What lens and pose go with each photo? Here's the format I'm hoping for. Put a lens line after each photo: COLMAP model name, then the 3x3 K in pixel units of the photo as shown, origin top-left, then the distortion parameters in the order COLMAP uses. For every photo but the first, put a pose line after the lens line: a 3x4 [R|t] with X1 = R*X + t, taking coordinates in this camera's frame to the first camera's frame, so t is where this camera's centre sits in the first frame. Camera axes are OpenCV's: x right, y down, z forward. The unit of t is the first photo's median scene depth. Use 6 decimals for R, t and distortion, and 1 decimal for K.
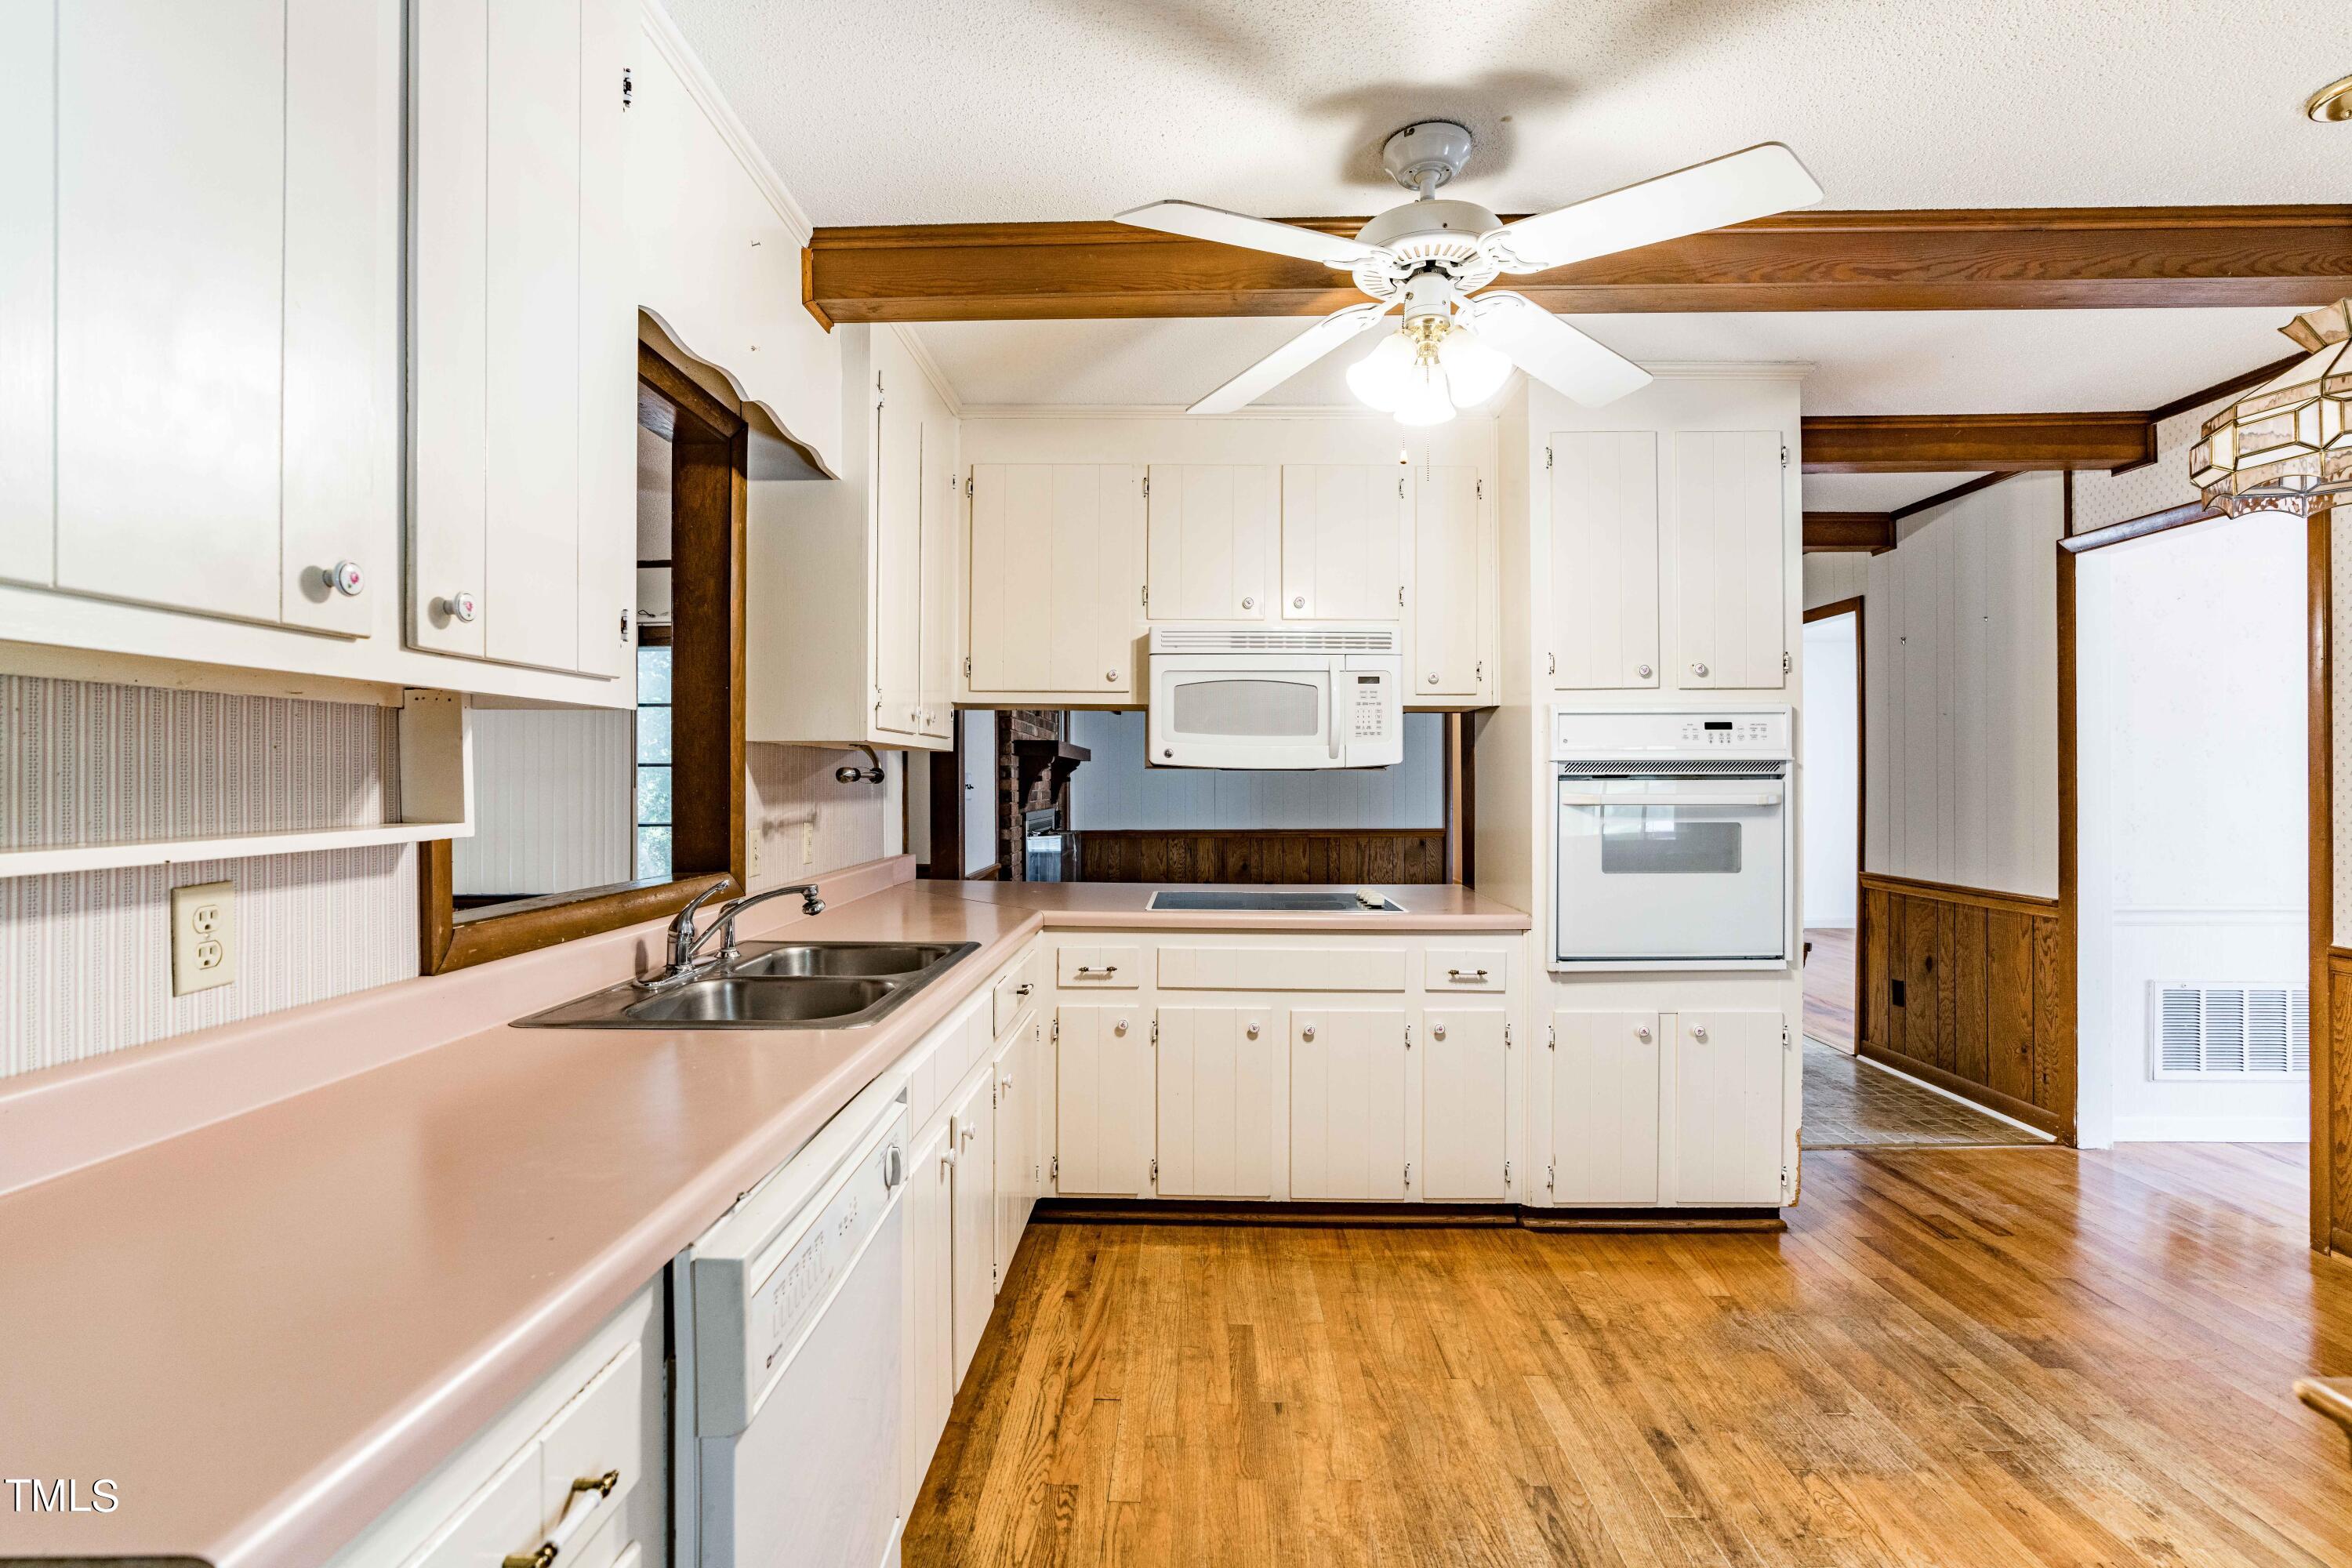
lens RADIAL K [[1085.3, 0, 1162.7], [0, 1085.3, 777.7], [0, 0, 1]] dist [-0.032261, 0.014152]
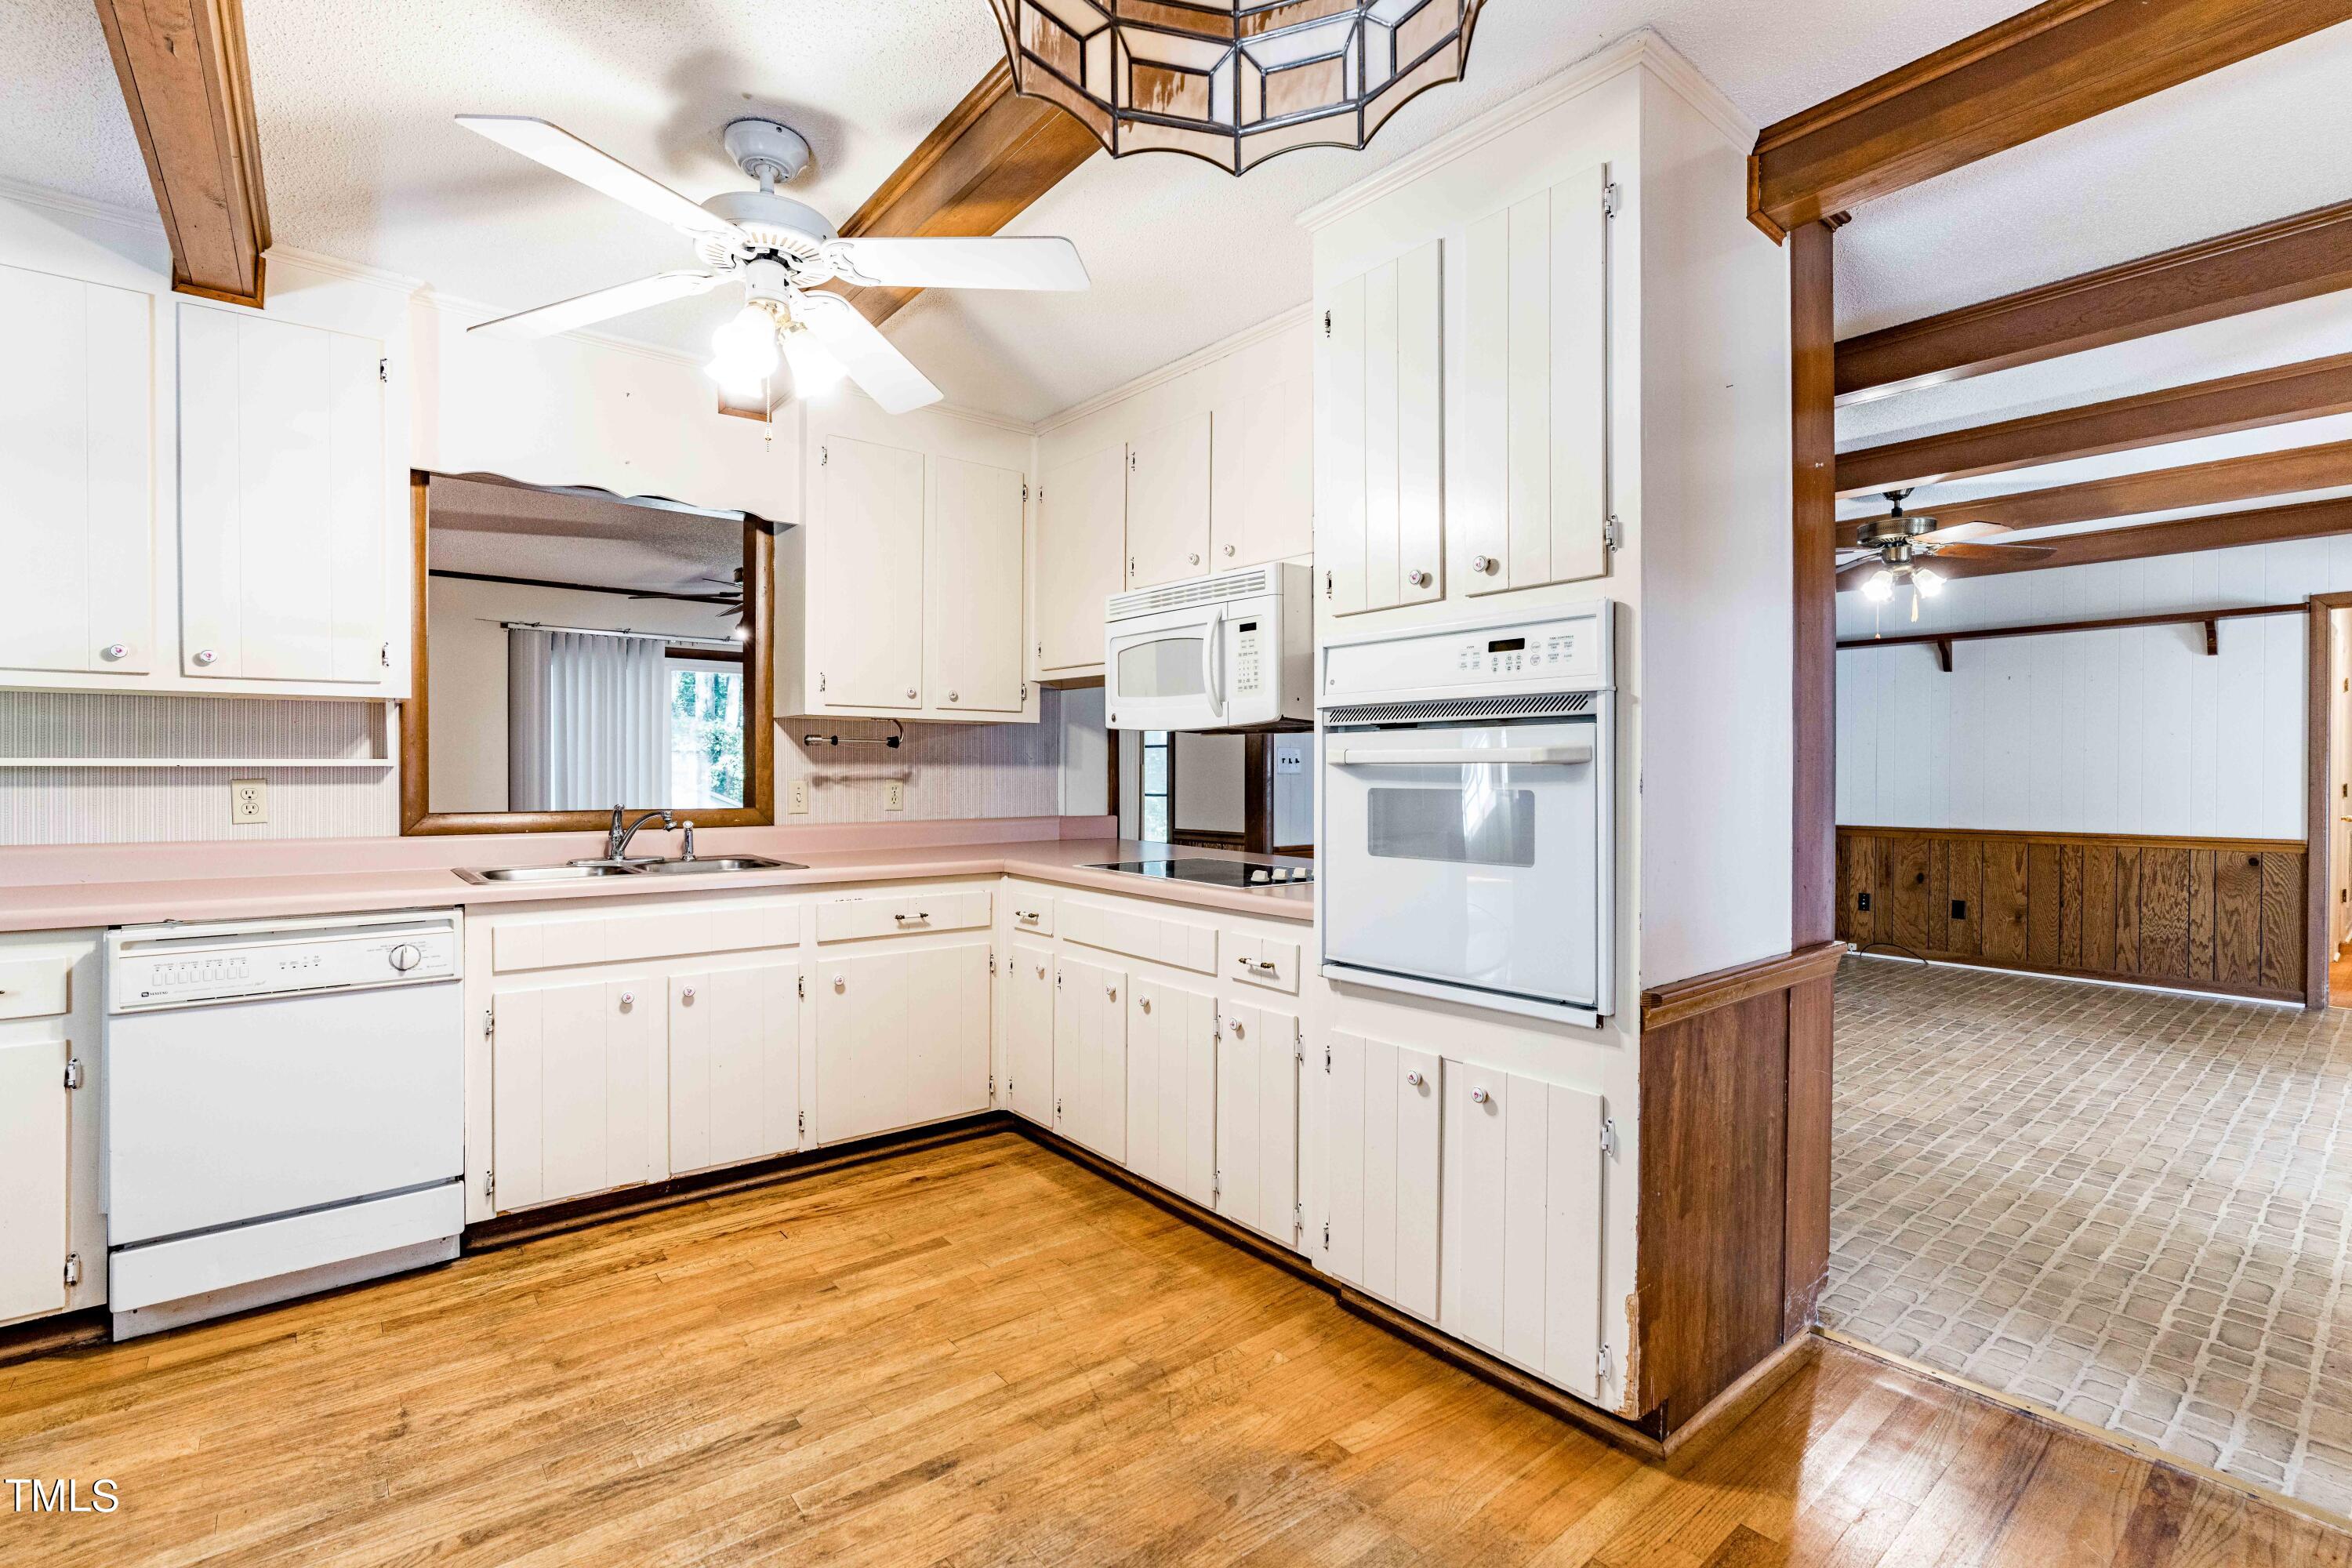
lens RADIAL K [[1076.2, 0, 1171.6], [0, 1076.2, 779.5], [0, 0, 1]] dist [-0.031596, 0.013349]
pose [[0.646487, 0.007402, -0.762889, 0.999523], [-0.001790, 0.999965, 0.008186, 0.033628], [0.762923, -0.003927, 0.646478, 0.462570]]
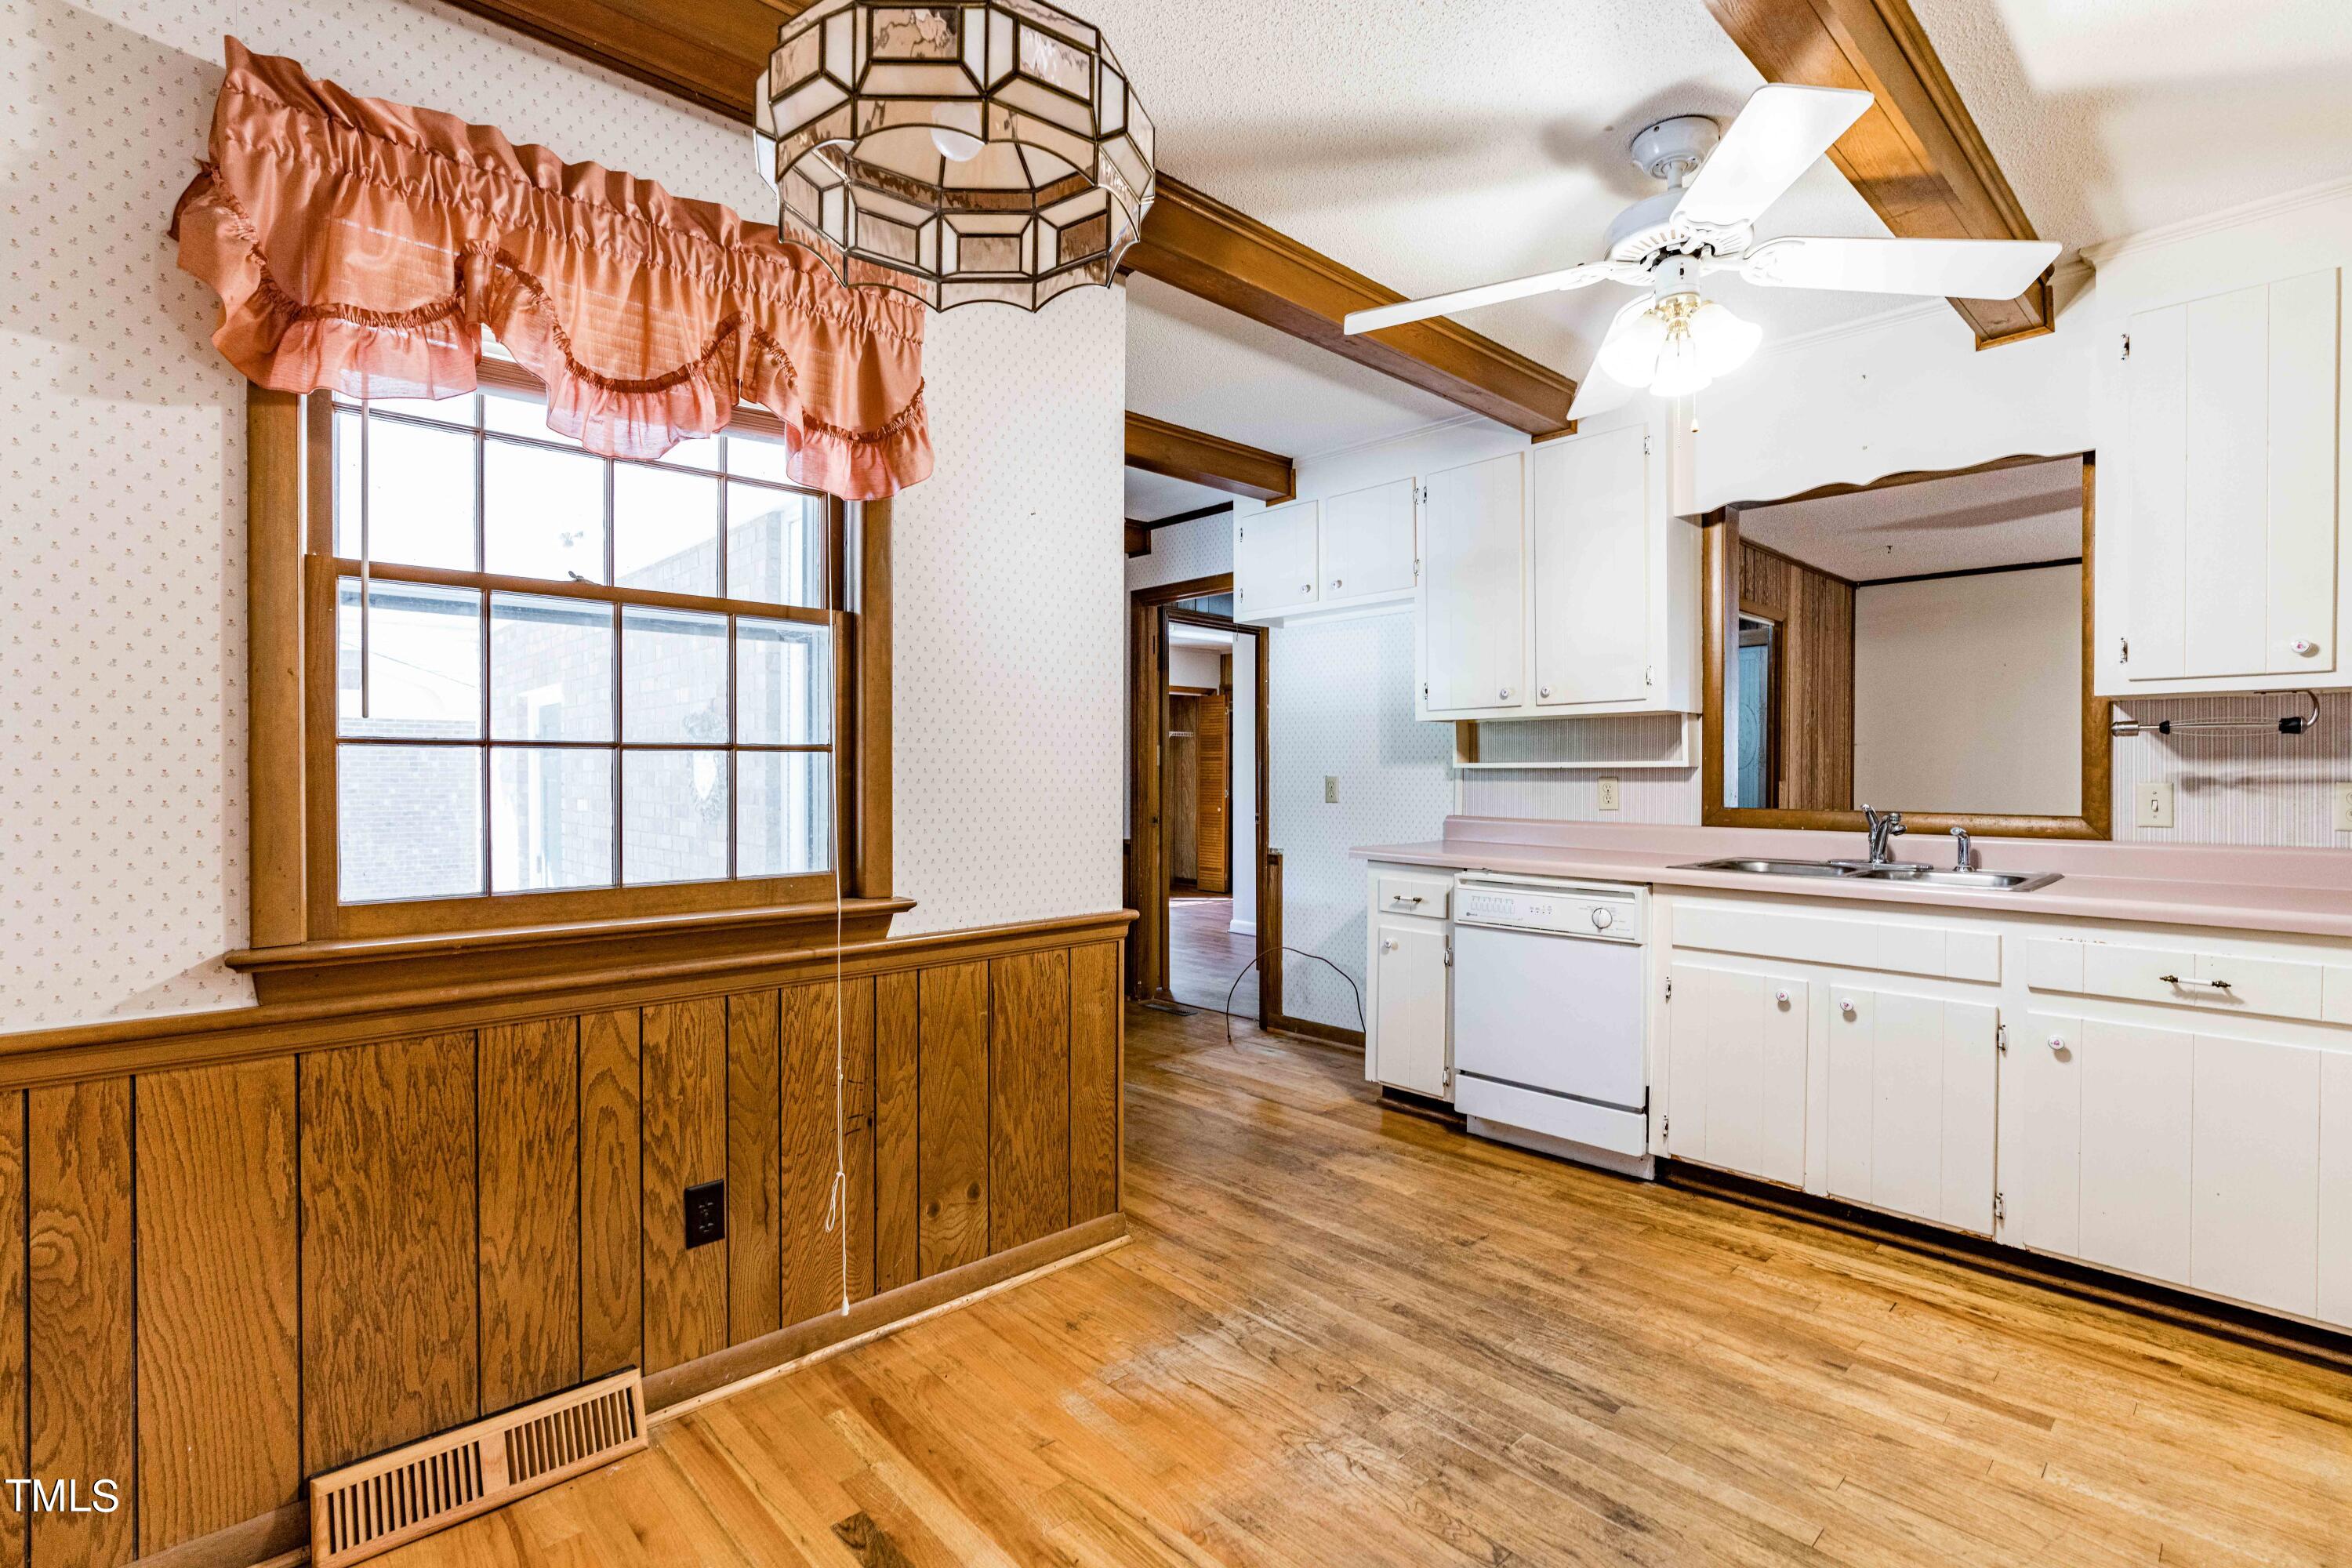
lens RADIAL K [[1076.0, 0, 1179.1], [0, 1076.0, 780.0], [0, 0, 1]] dist [-0.014941, 0.006552]
pose [[-0.713785, 0.004393, -0.700351, 1.019311], [-0.000479, 0.999977, 0.006760, 0.037997], [0.700364, 0.005161, -0.713767, 1.067662]]
